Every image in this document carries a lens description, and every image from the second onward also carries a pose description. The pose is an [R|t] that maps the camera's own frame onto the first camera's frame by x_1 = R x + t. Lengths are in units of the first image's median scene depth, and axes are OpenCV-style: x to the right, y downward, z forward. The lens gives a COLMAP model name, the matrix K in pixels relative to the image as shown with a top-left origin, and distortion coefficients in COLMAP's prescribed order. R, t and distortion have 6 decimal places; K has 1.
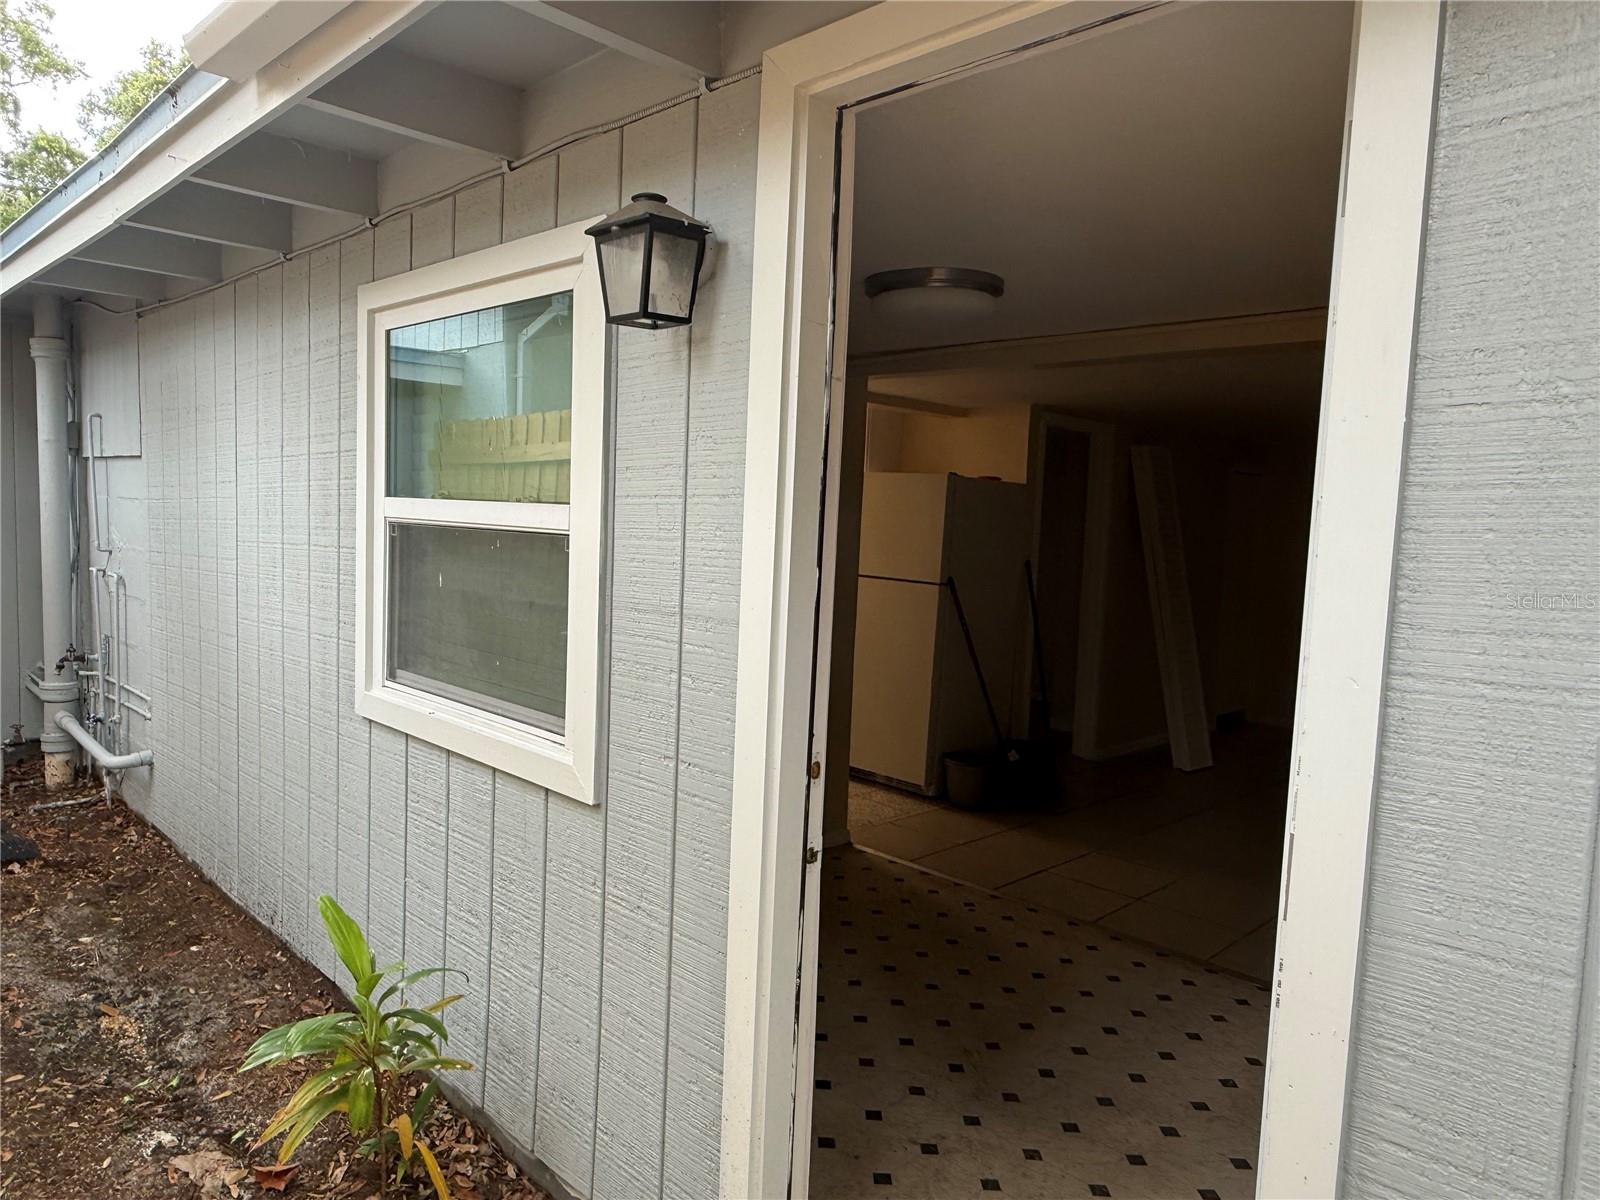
lens RADIAL K [[1013.1, 0, 802.5], [0, 1013.1, 604.4], [0, 0, 1]] dist [0.003583, 0.002248]
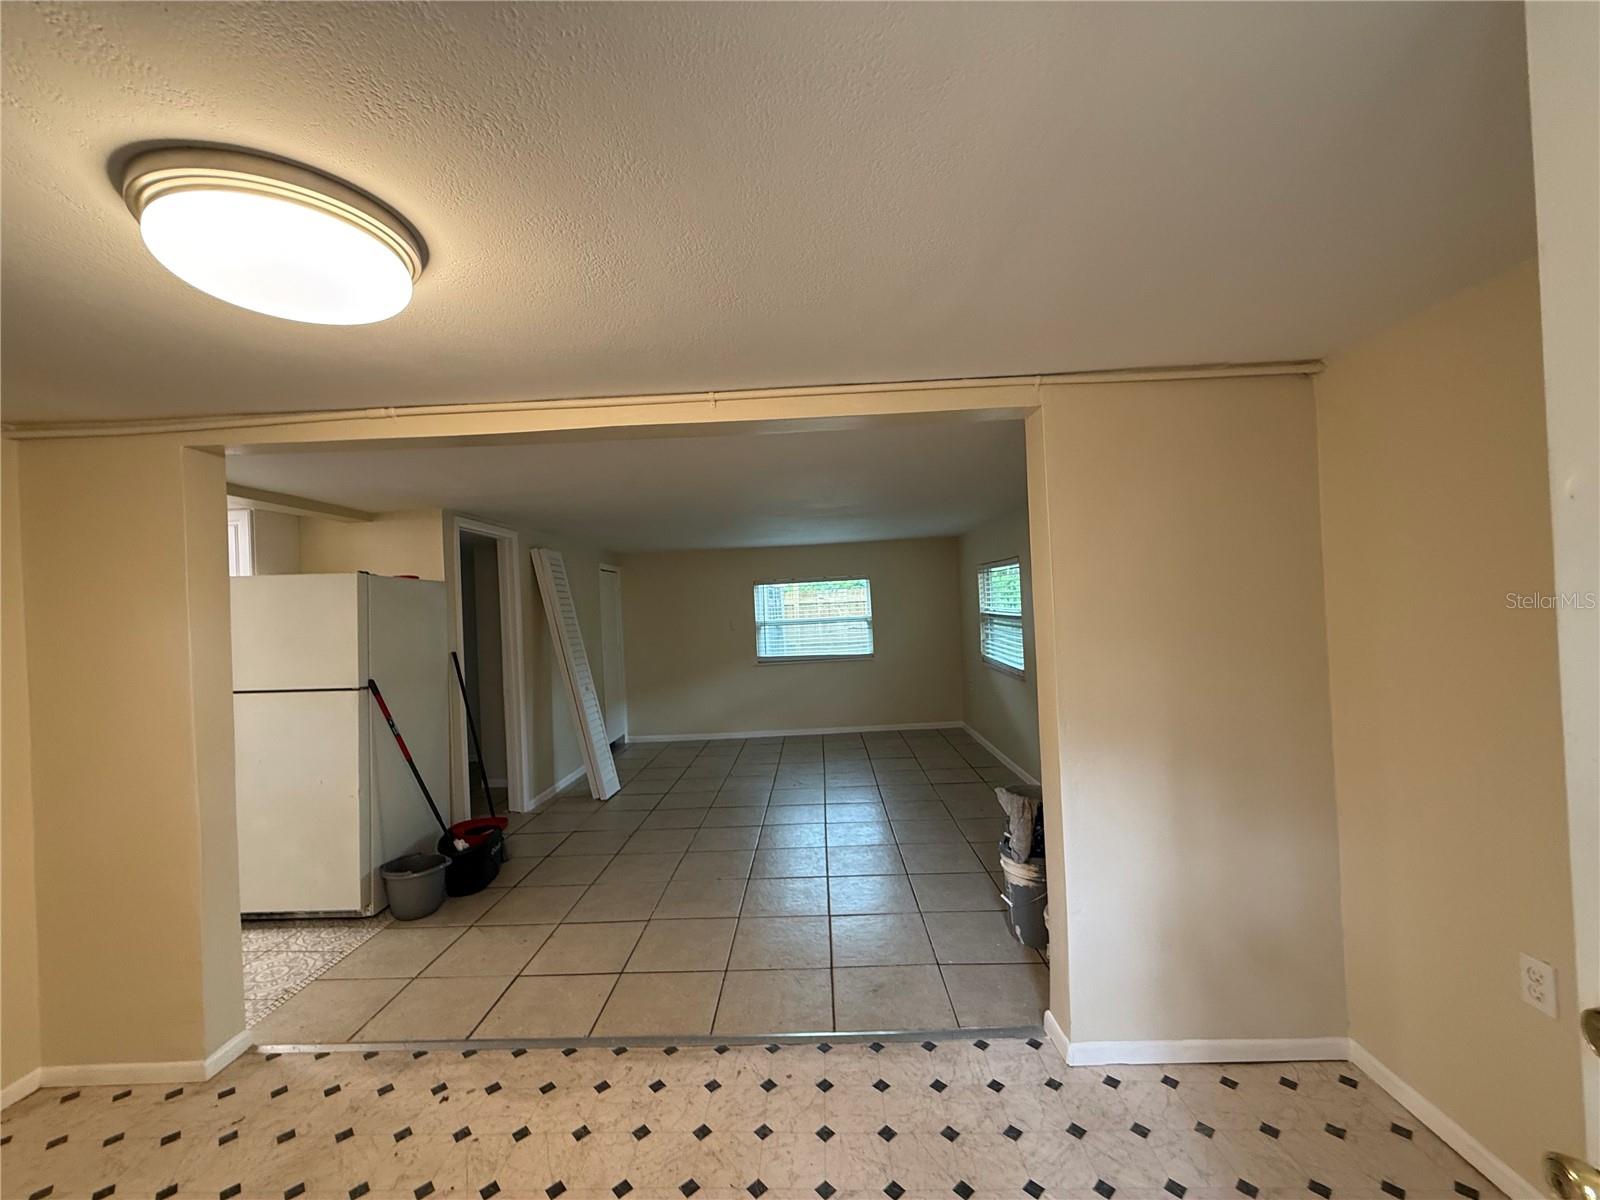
lens RADIAL K [[643.0, 0, 803.5], [0, 643.0, 598.0], [0, 0, 1]] dist [-0.001066, -0.000204]
pose [[0.735421, -0.070241, 0.673960, 0.044399], [0.130695, 0.990641, -0.039367, -0.027359], [-0.664887, 0.117035, 0.737718, 0.282665]]
